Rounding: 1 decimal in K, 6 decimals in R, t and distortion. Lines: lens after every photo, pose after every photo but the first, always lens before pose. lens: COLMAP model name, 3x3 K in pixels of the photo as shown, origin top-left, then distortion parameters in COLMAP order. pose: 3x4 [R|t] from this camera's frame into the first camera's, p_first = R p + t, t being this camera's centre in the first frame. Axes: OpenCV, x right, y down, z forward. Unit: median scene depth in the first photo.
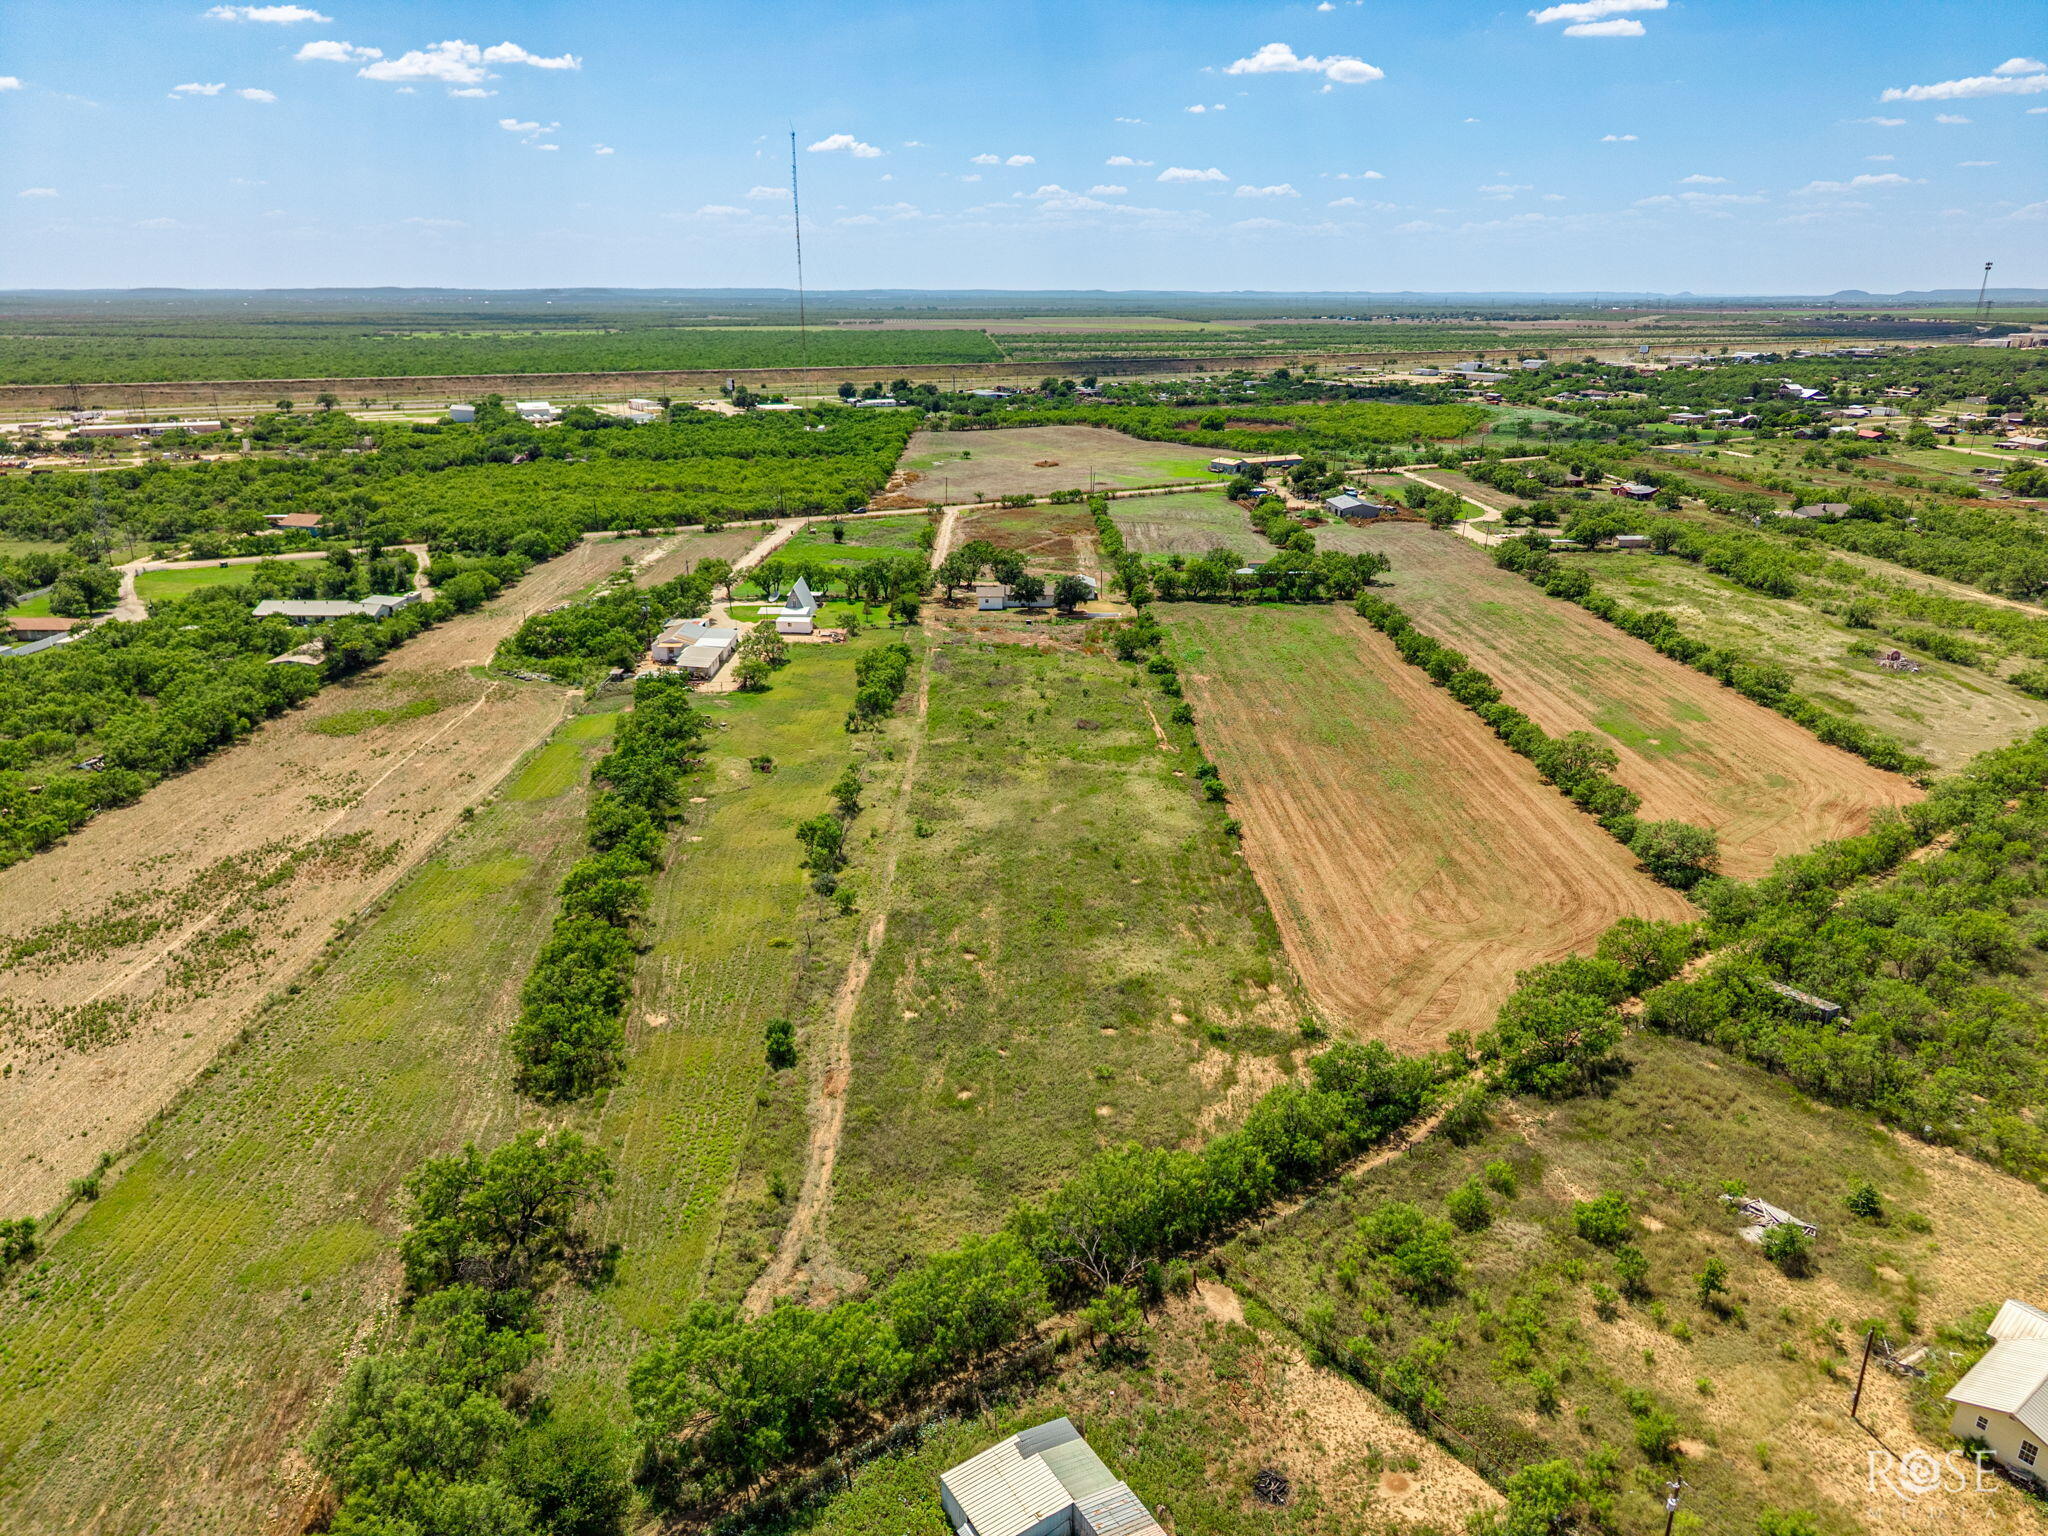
lens RADIAL K [[1368.0, 0, 1030.4], [0, 1368.0, 774.6], [0, 0, 1]] dist [0.031696, -0.035070]
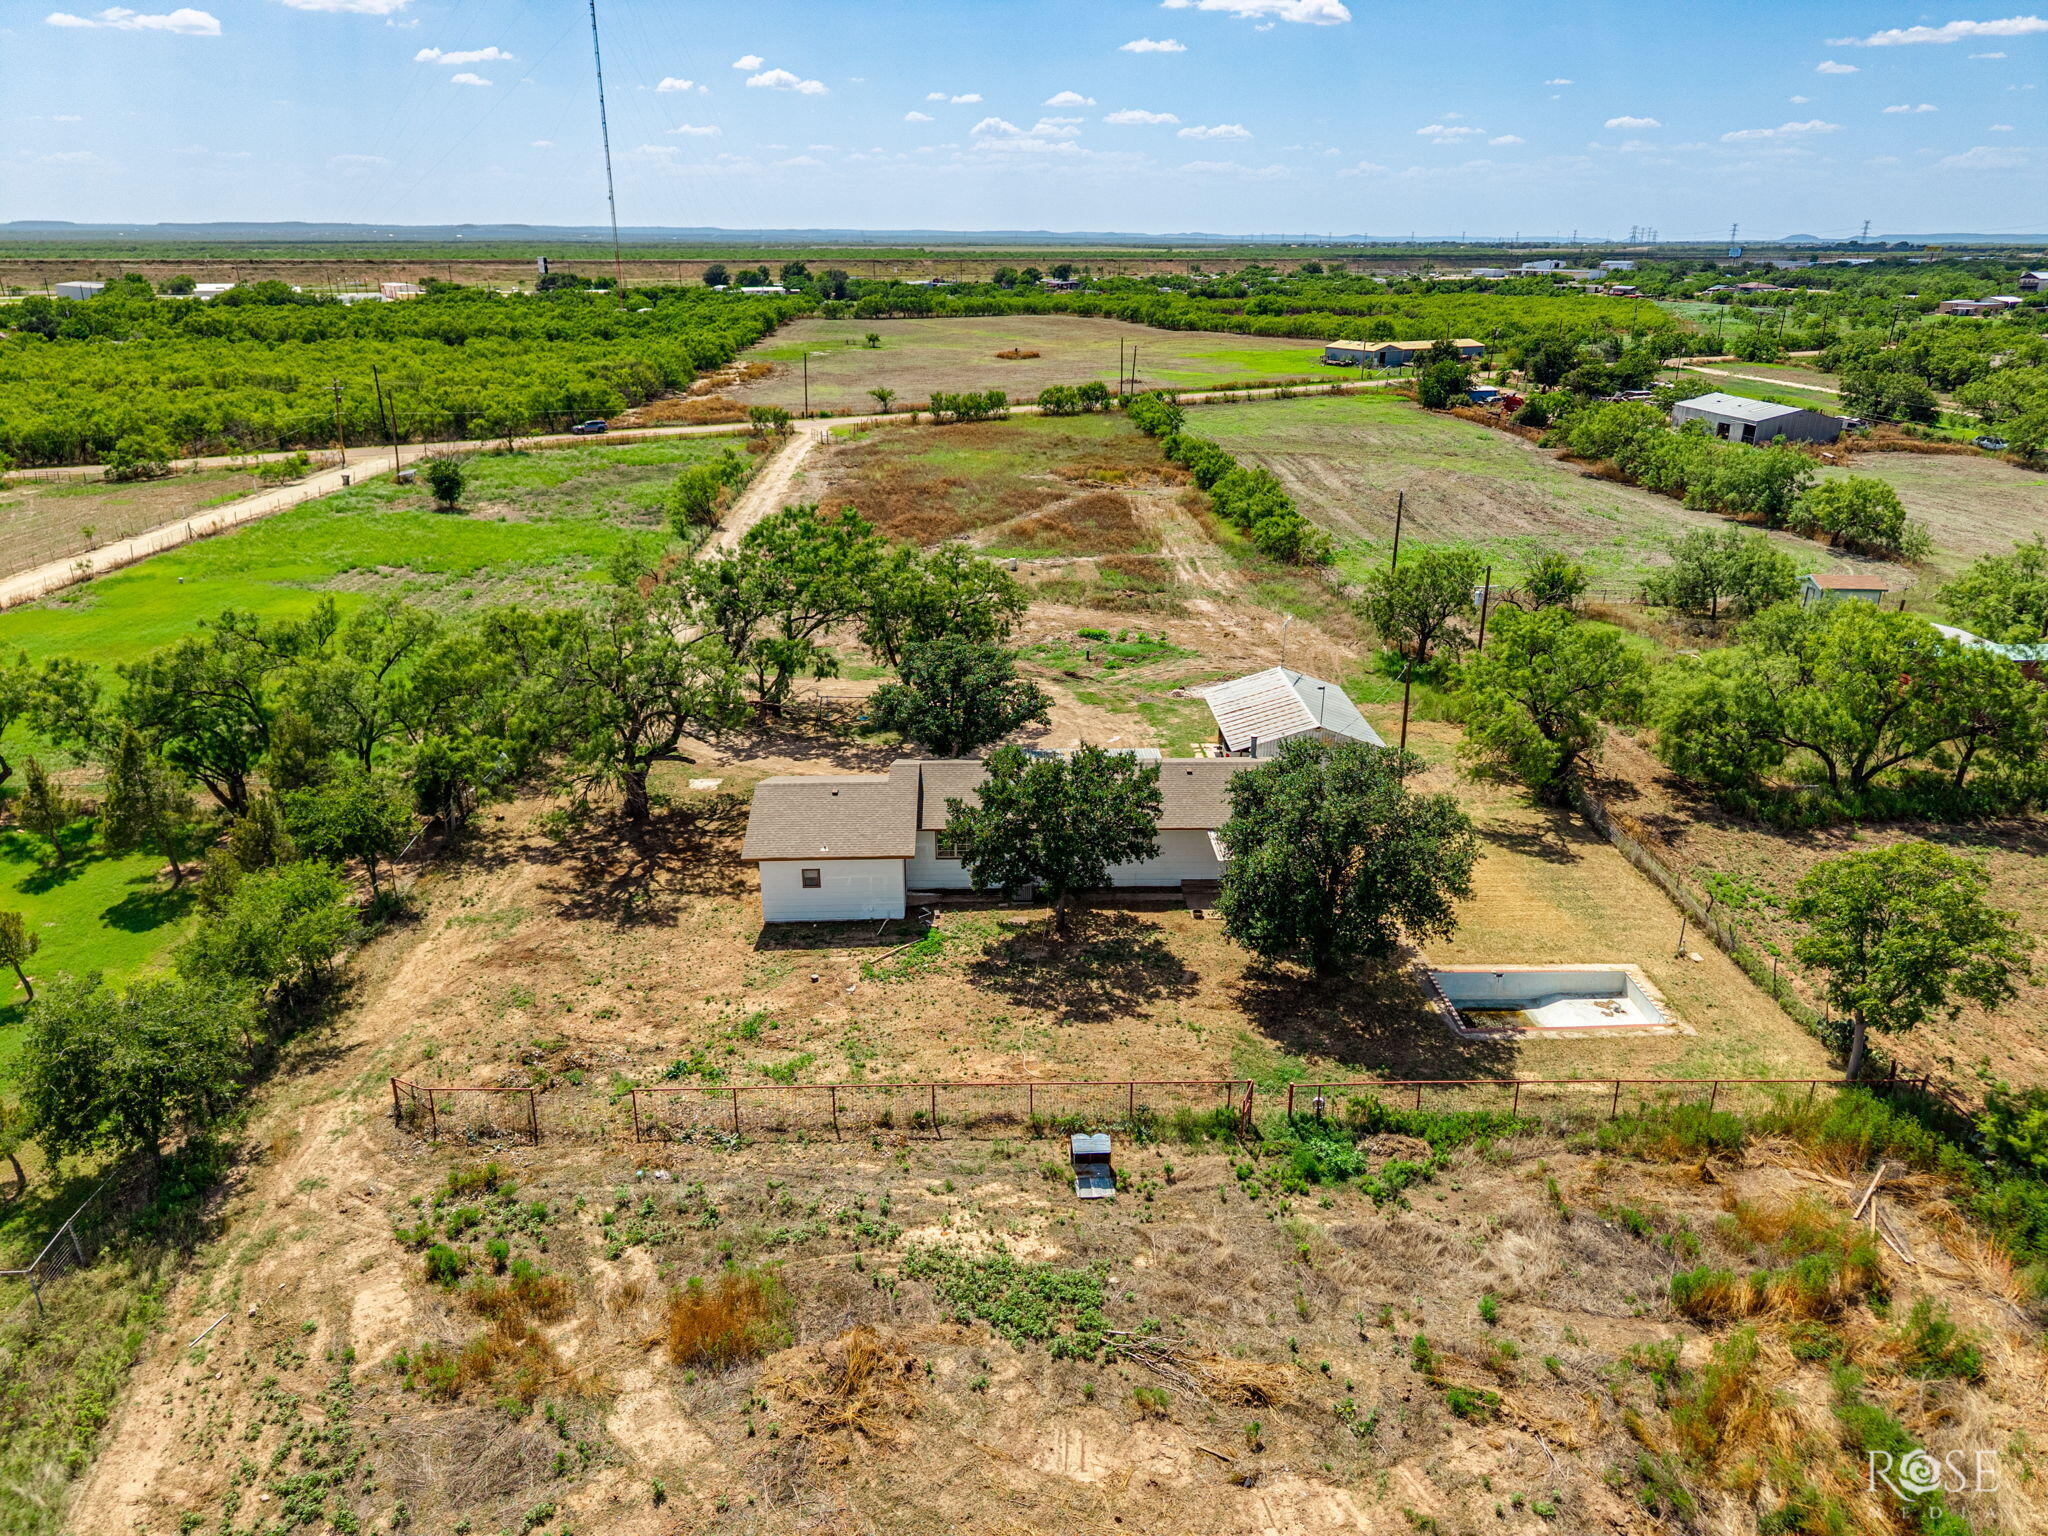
lens RADIAL K [[1374.0, 0, 1029.4], [0, 1374.0, 766.4], [0, 0, 1]] dist [0.014493, -0.009201]
pose [[0.999251, -0.010037, 0.037375, -0.008000], [0.008925, 0.999516, 0.029800, -0.106609], [-0.037656, -0.029444, 0.998857, 0.604804]]
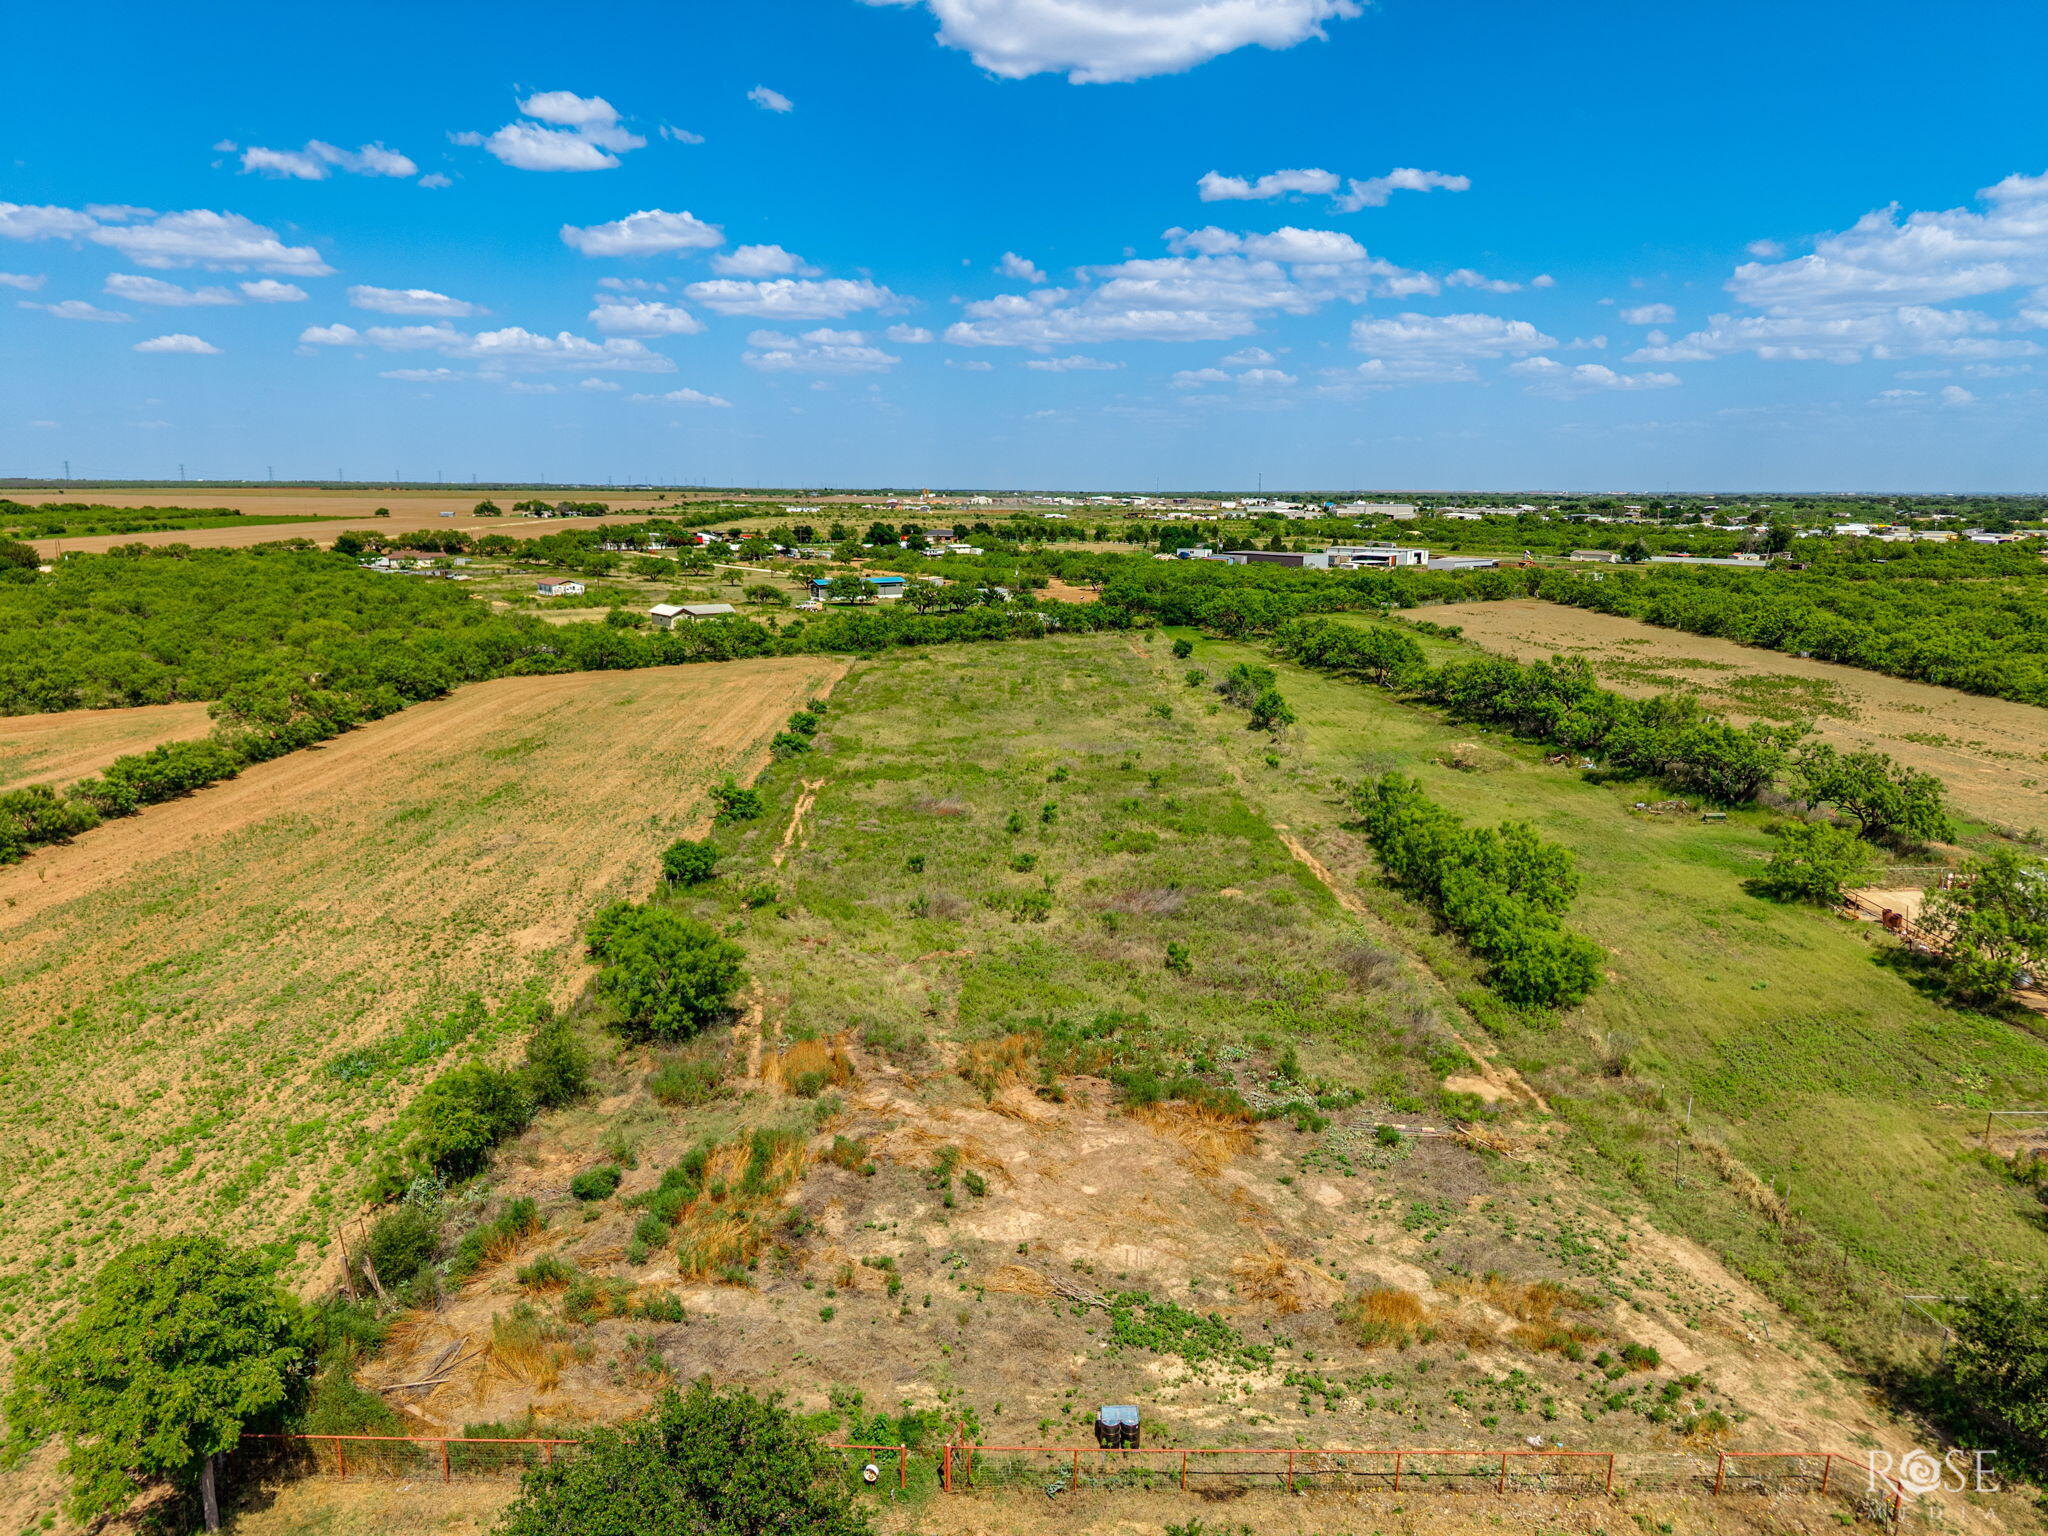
lens RADIAL K [[1368.0, 0, 1030.4], [0, 1368.0, 774.6], [0, 0, 1]] dist [0.031696, -0.035070]
pose [[-0.999957, -0.005323, -0.007582, 0.006123], [-0.008481, 0.855158, 0.518298, -0.163722], [0.003725, 0.518341, -0.855166, 0.750711]]
